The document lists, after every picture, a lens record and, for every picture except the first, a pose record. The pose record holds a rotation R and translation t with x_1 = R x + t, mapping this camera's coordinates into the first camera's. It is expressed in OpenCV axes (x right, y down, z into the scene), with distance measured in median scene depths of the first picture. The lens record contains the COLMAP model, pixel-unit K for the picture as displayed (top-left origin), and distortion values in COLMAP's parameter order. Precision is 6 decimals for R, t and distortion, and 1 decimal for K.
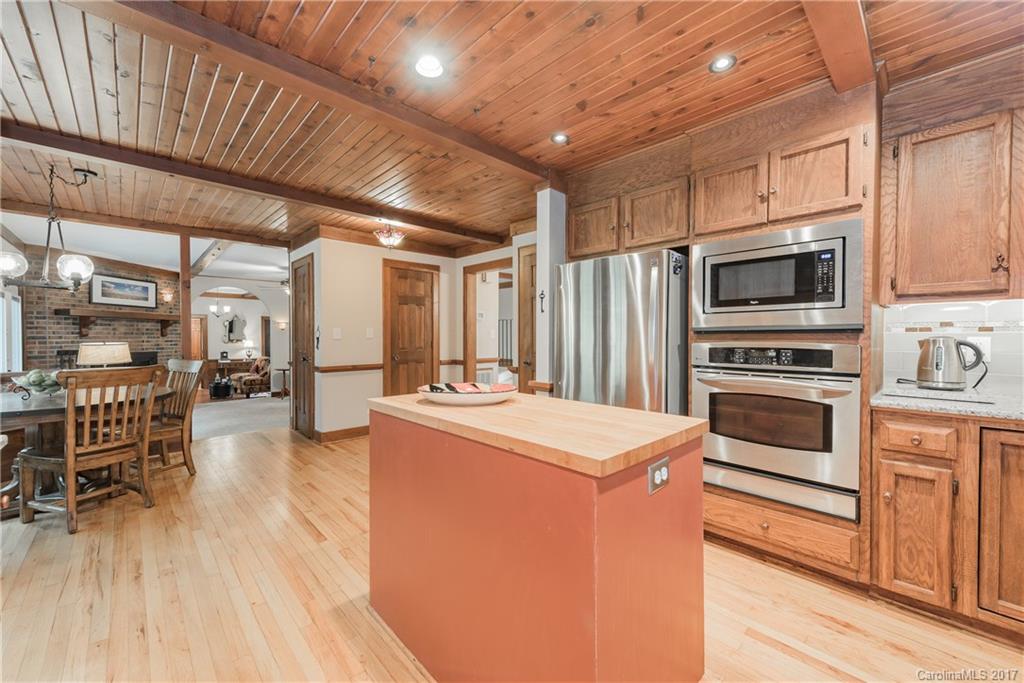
lens RADIAL K [[405.2, 0, 509.1], [0, 405.2, 343.8], [0, 0, 1]] dist [0.009298, -0.002381]
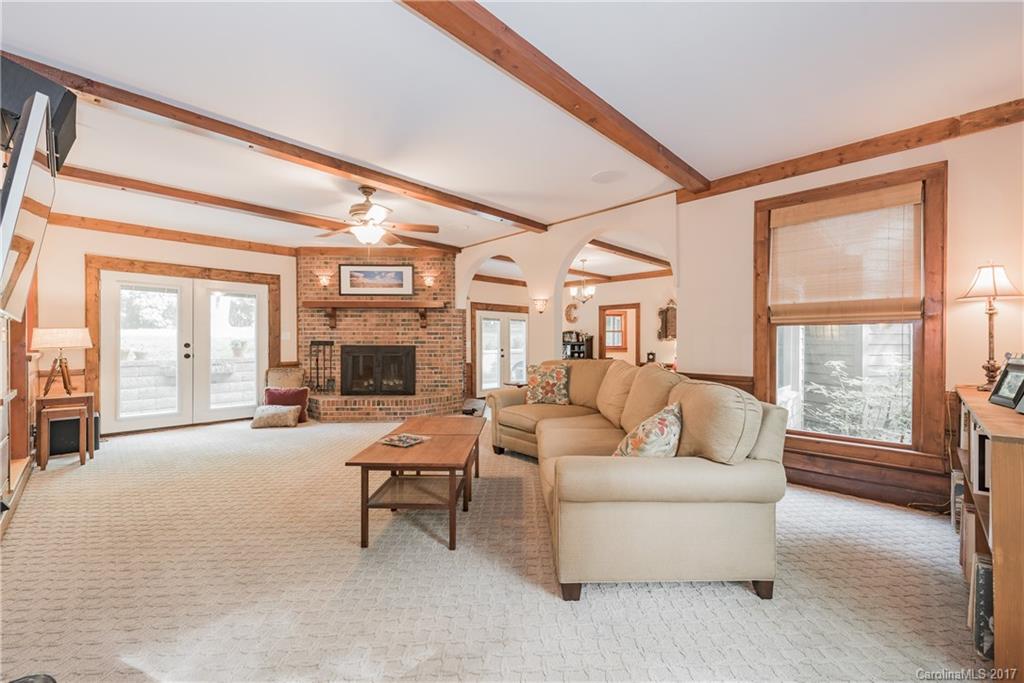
lens RADIAL K [[405.2, 0, 520.5], [0, 405.2, 344.2], [0, 0, 1]] dist [0.009298, -0.002381]
pose [[0.035353, 0.006330, -0.999355, -0.004710], [-0.018349, 0.999815, 0.005684, 0.008354], [0.999206, 0.018136, 0.035462, 1.396776]]
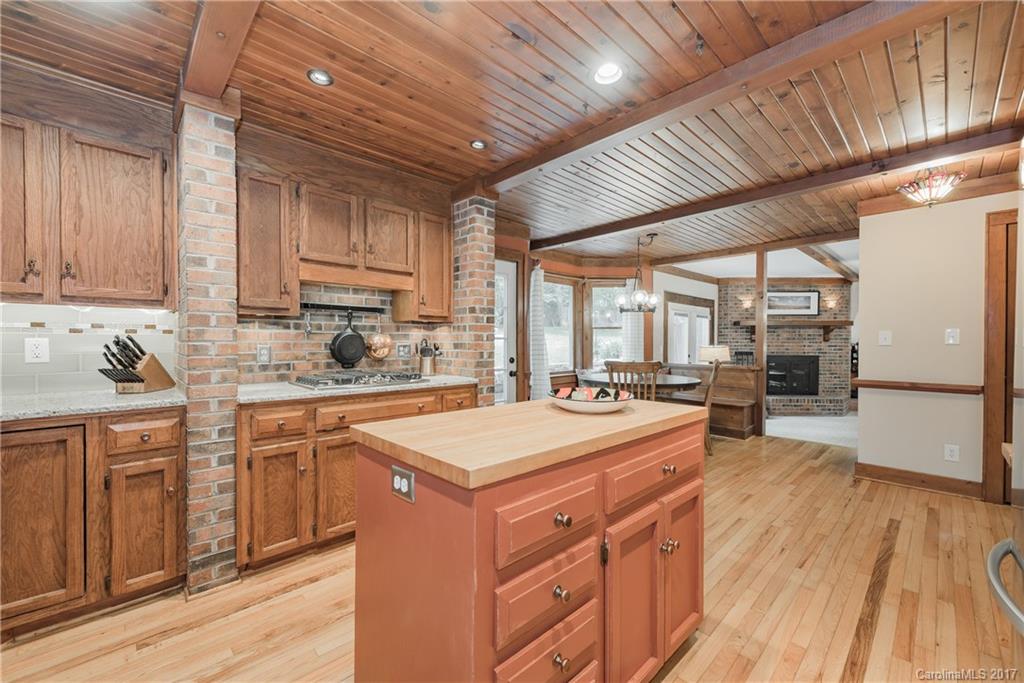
lens RADIAL K [[405.2, 0, 511.9], [0, 405.2, 344.6], [0, 0, 1]] dist [0.009298, -0.002381]
pose [[-0.005359, 0.009153, -0.999944, 0.246633], [-0.019898, 0.999759, 0.009258, -0.003997], [0.999788, 0.019947, -0.005176, 0.233174]]
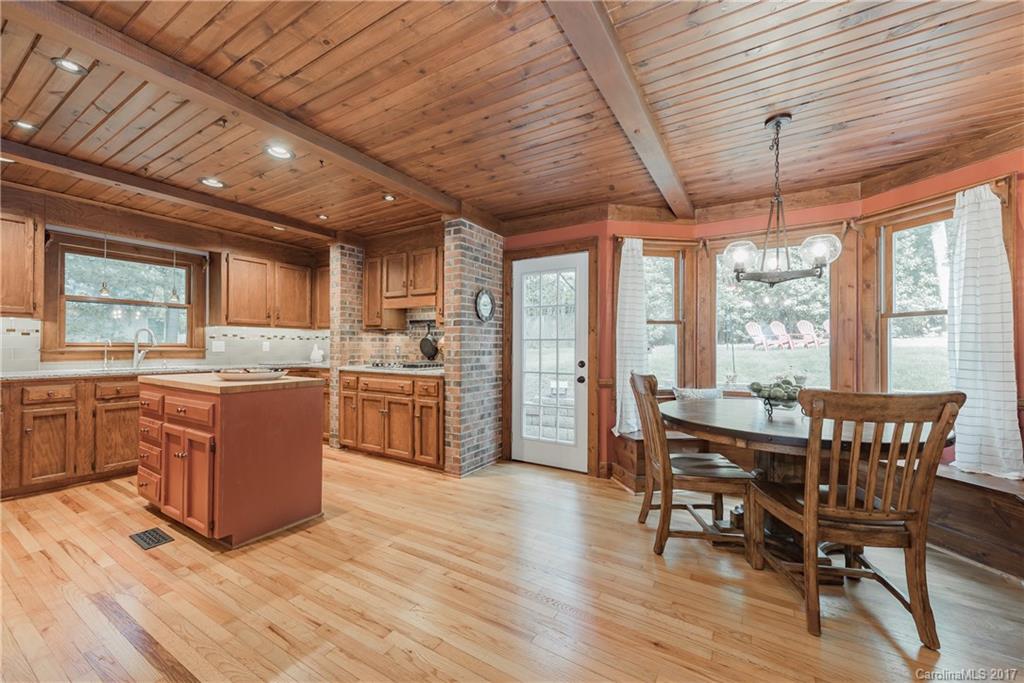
lens RADIAL K [[405.2, 0, 504.5], [0, 405.2, 343.7], [0, 0, 1]] dist [0.009298, -0.002381]
pose [[-0.970227, -0.006572, -0.242109, -0.172624], [-0.009425, 0.999899, 0.010630, -0.006627], [0.242015, 0.012595, -0.970191, 0.769526]]
